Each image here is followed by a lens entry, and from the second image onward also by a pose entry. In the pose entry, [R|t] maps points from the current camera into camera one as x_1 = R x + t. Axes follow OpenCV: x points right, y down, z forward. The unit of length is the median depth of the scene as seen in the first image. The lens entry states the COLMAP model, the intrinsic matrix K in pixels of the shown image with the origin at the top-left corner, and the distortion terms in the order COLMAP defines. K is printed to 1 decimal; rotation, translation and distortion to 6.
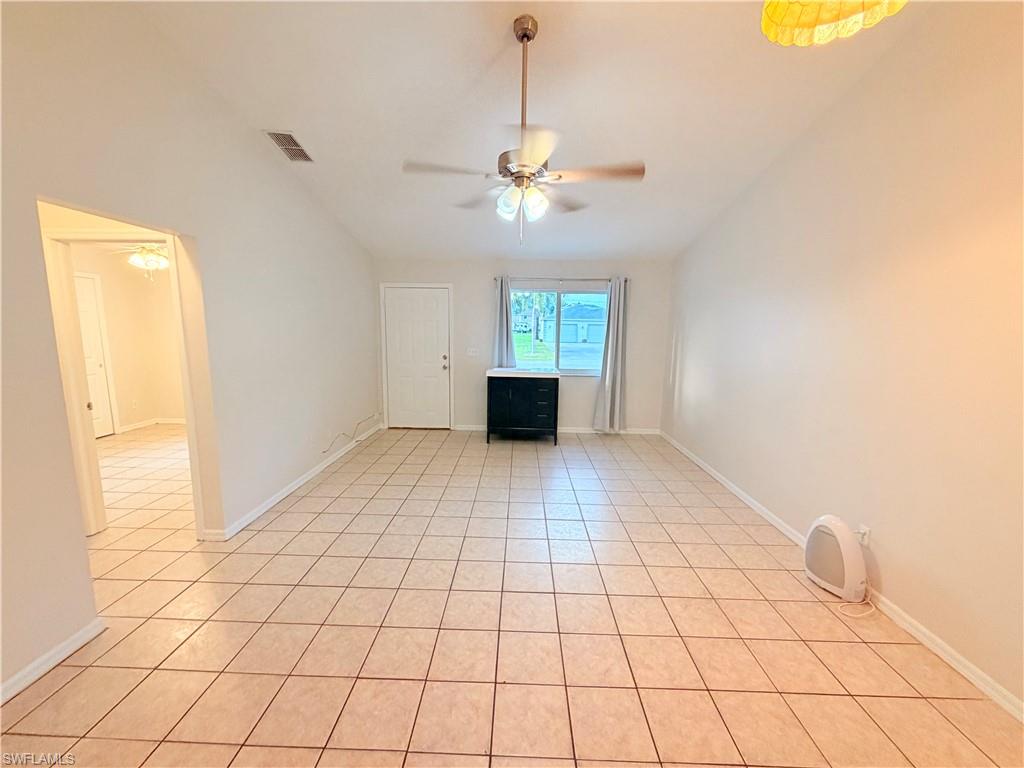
lens RADIAL K [[407.9, 0, 511.0], [0, 407.9, 385.3], [0, 0, 1]] dist [-0.000382, 0.000066]
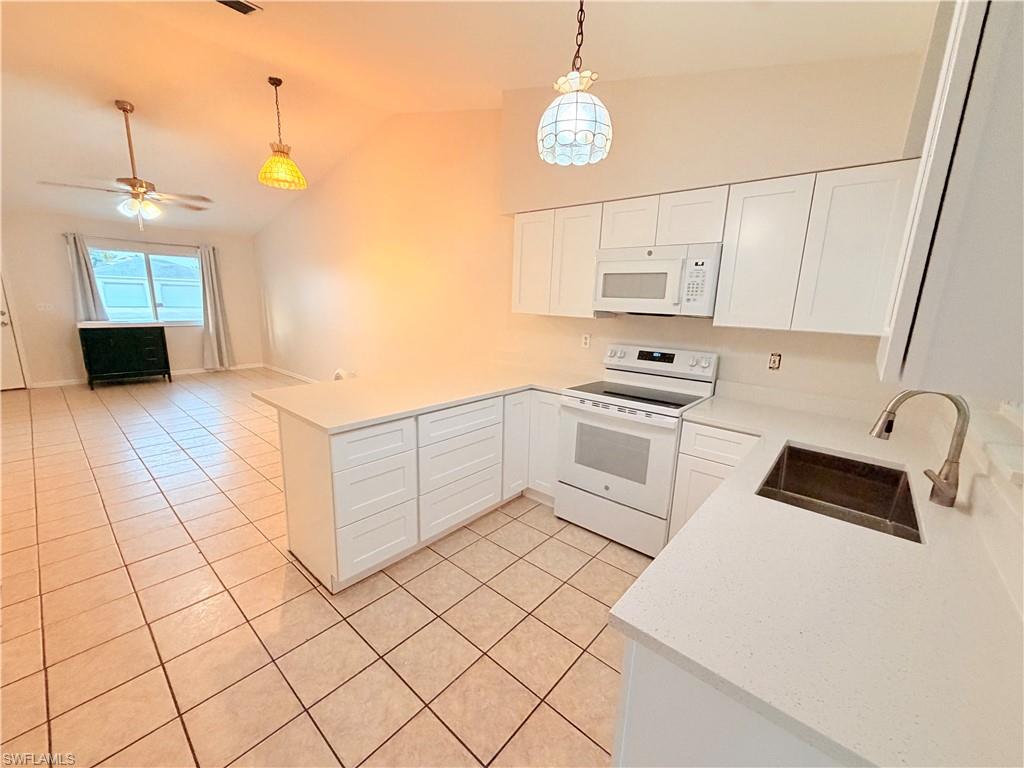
lens RADIAL K [[407.9, 0, 511.0], [0, 407.9, 385.3], [0, 0, 1]] dist [-0.000382, 0.000066]
pose [[0.634093, -0.156419, 0.757271, -0.161715], [0.090620, 0.987610, 0.128118, 0.086207], [-0.767928, -0.012615, 0.640412, -0.537211]]
